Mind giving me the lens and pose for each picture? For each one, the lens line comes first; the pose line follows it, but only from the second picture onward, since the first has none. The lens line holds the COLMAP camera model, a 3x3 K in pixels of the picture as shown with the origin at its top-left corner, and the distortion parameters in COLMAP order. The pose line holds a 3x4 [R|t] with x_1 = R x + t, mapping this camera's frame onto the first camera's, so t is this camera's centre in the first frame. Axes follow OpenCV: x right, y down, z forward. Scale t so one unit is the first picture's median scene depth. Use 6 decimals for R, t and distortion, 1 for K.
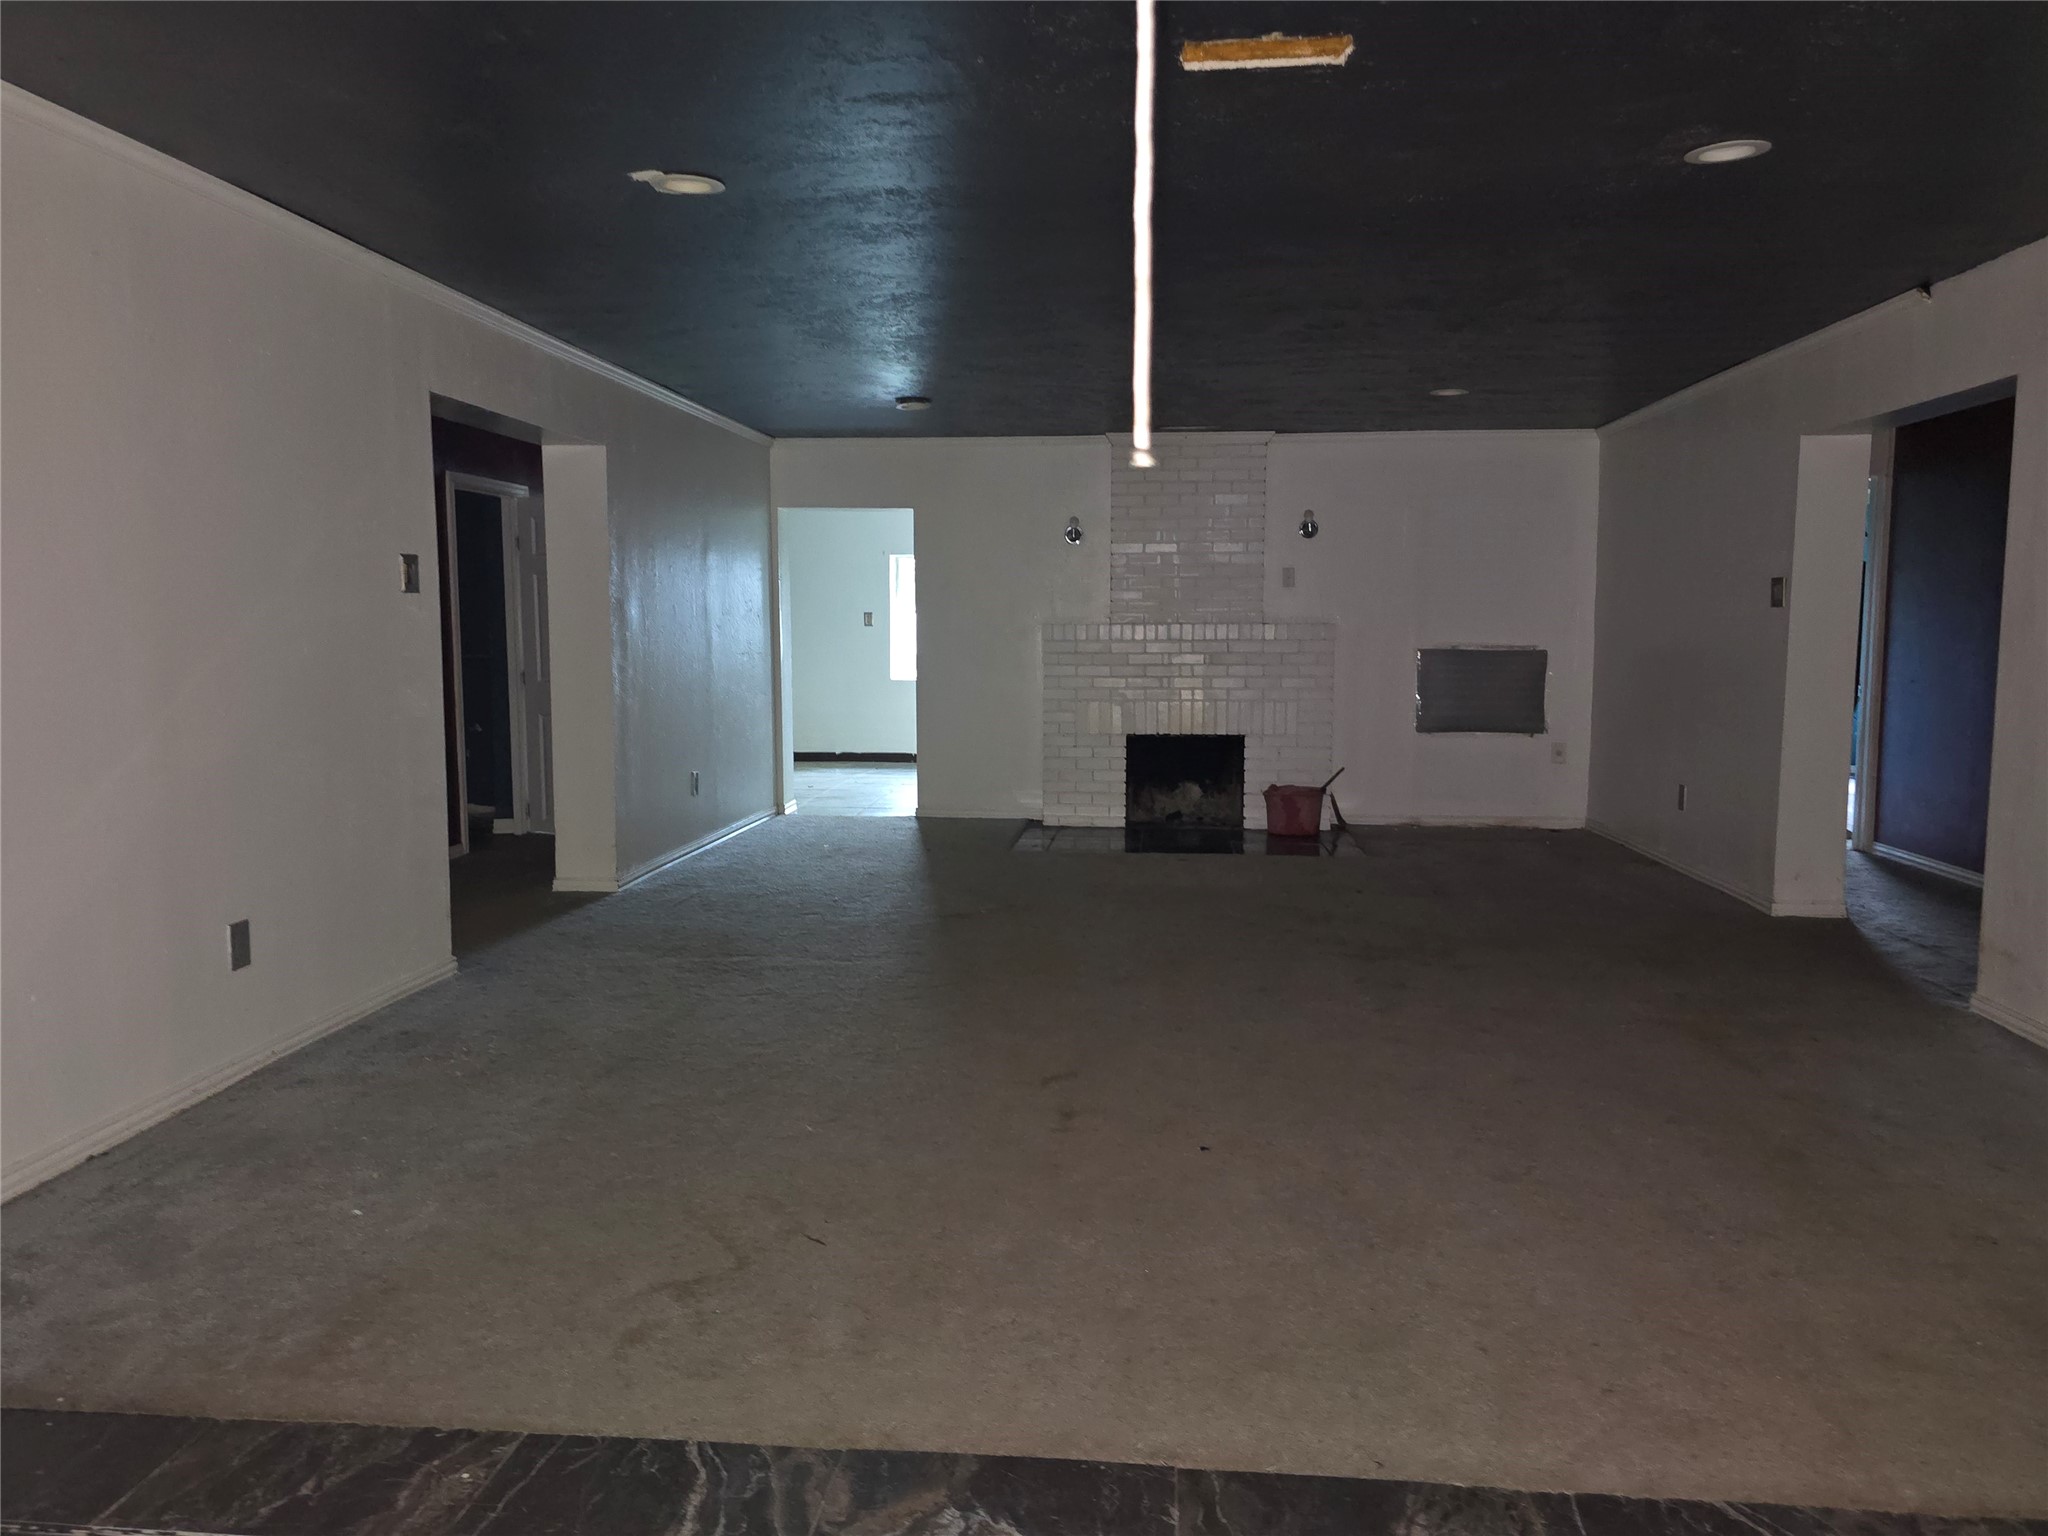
lens RADIAL K [[1487.8, 0, 1024.0], [0, 1487.8, 768.0], [0, 0, 1]] dist [0.065996, -0.066975]
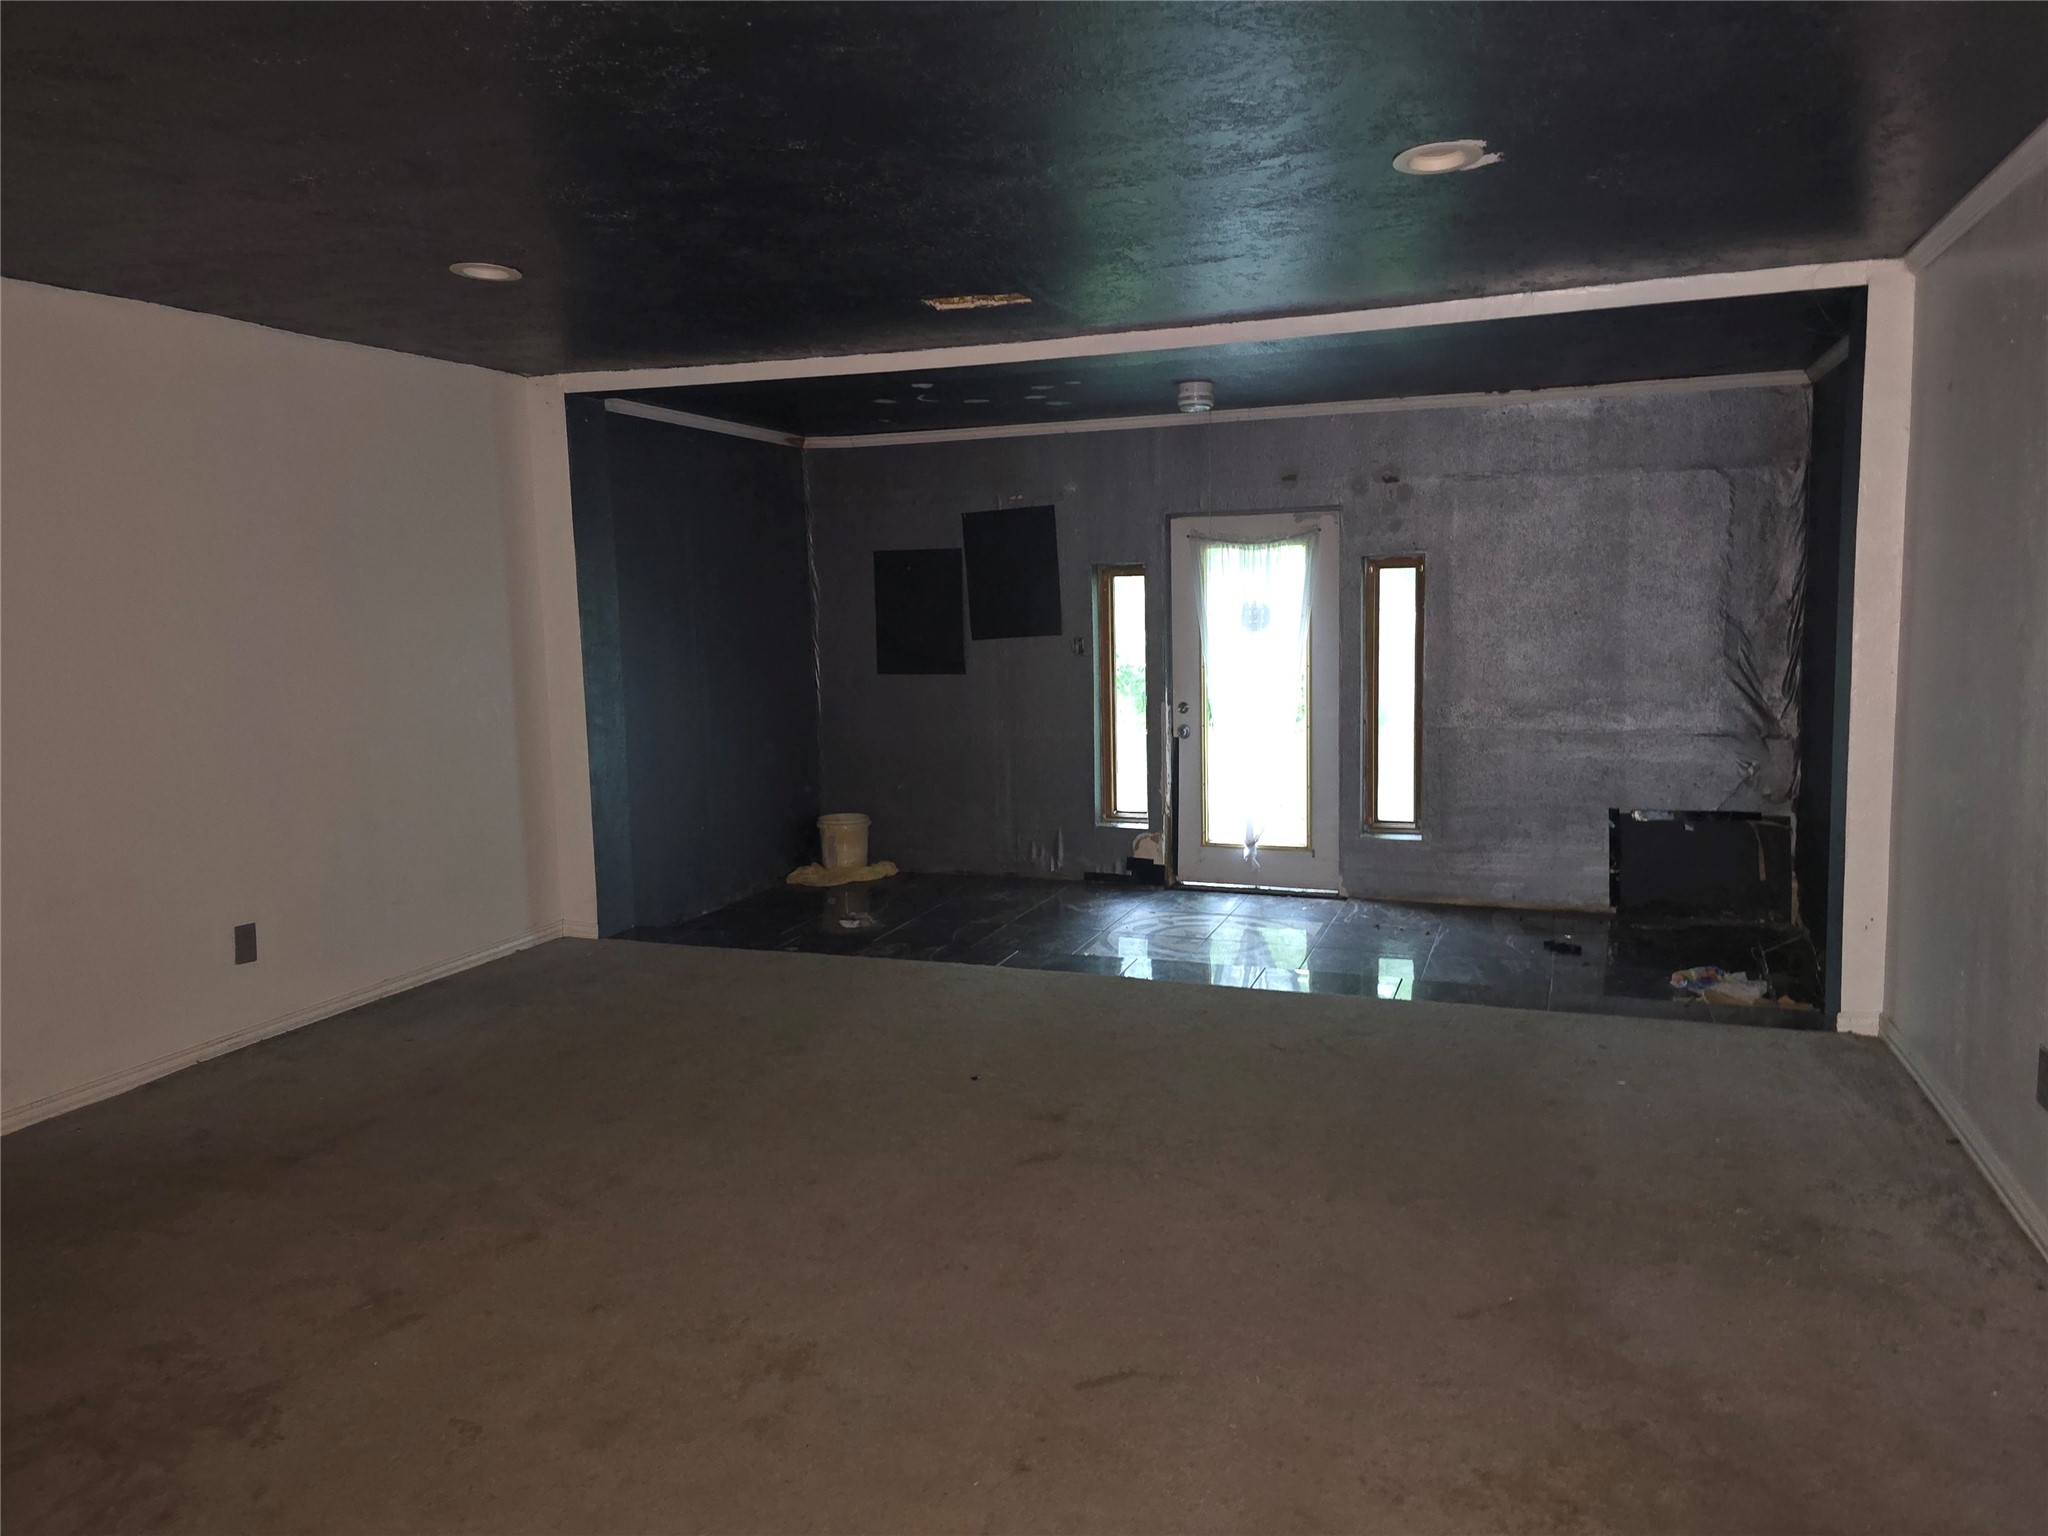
lens RADIAL K [[1487.8, 0, 1024.0], [0, 1487.8, 768.0], [0, 0, 1]] dist [0.065996, -0.066975]
pose [[-0.969806, -0.004540, 0.243837, -0.192897], [0.046620, 0.977938, 0.203627, -0.222475], [-0.239382, 0.208846, -0.948198, 1.813559]]
